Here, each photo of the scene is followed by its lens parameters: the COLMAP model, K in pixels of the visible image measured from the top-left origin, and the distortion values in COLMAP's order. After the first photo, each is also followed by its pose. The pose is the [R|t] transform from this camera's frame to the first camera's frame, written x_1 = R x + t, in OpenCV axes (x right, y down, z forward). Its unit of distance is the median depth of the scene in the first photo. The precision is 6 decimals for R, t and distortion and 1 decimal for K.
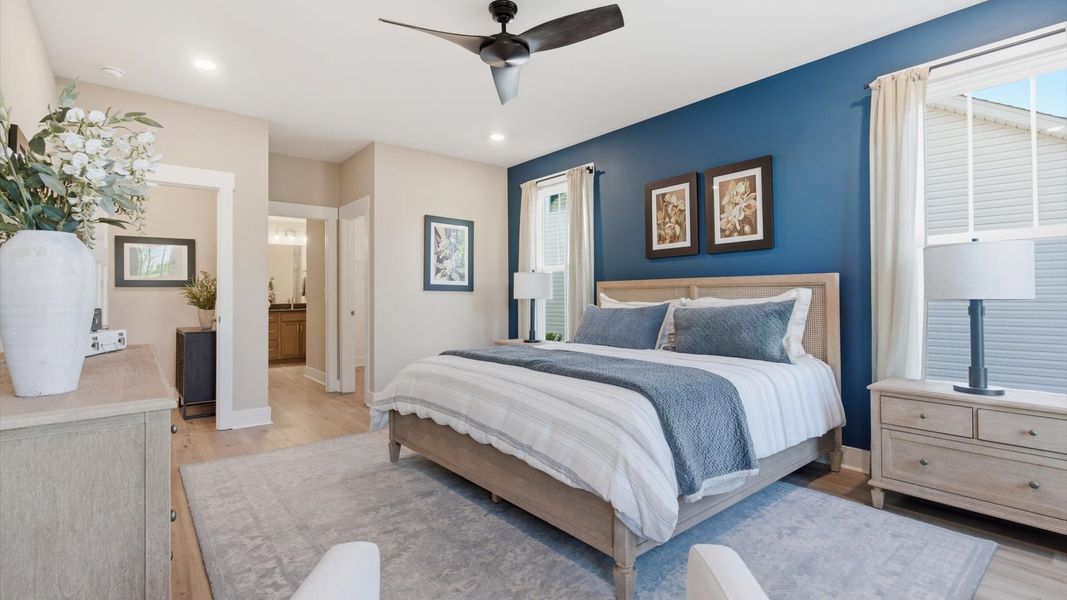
lens RADIAL K [[476.8, 0, 539.8], [0, 476.8, 298.9], [0, 0, 1]] dist [0.000680, -0.000088]
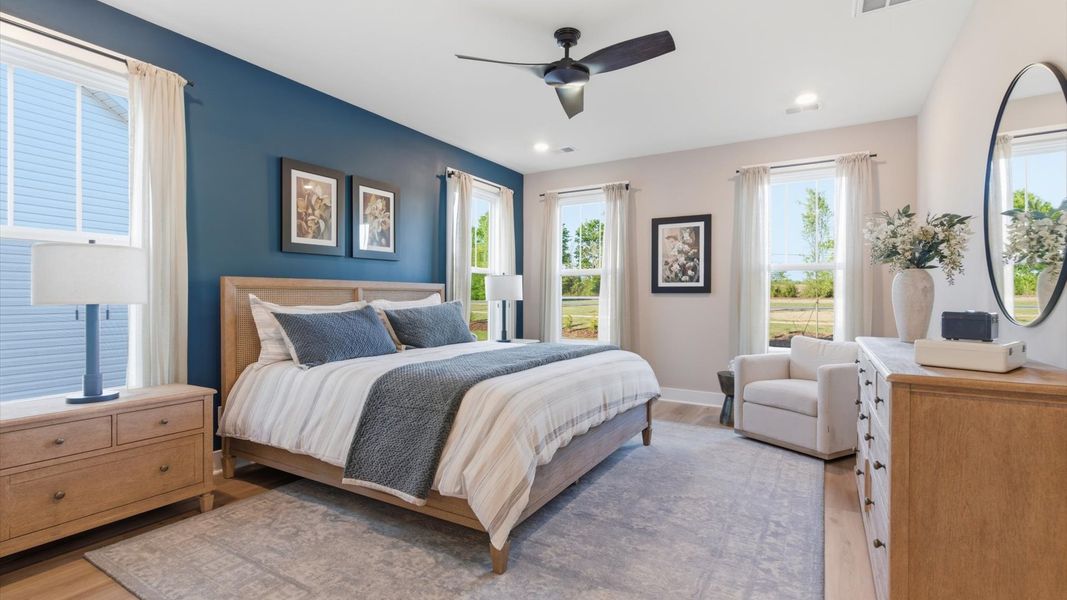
lens RADIAL K [[476.8, 0, 539.8], [0, 476.8, 298.9], [0, 0, 1]] dist [0.000680, -0.000088]
pose [[-0.322430, 0.008423, 0.946556, -0.801704], [0.013725, 0.999897, -0.004223, 0.003892], [-0.946494, 0.011629, -0.322512, 1.033584]]
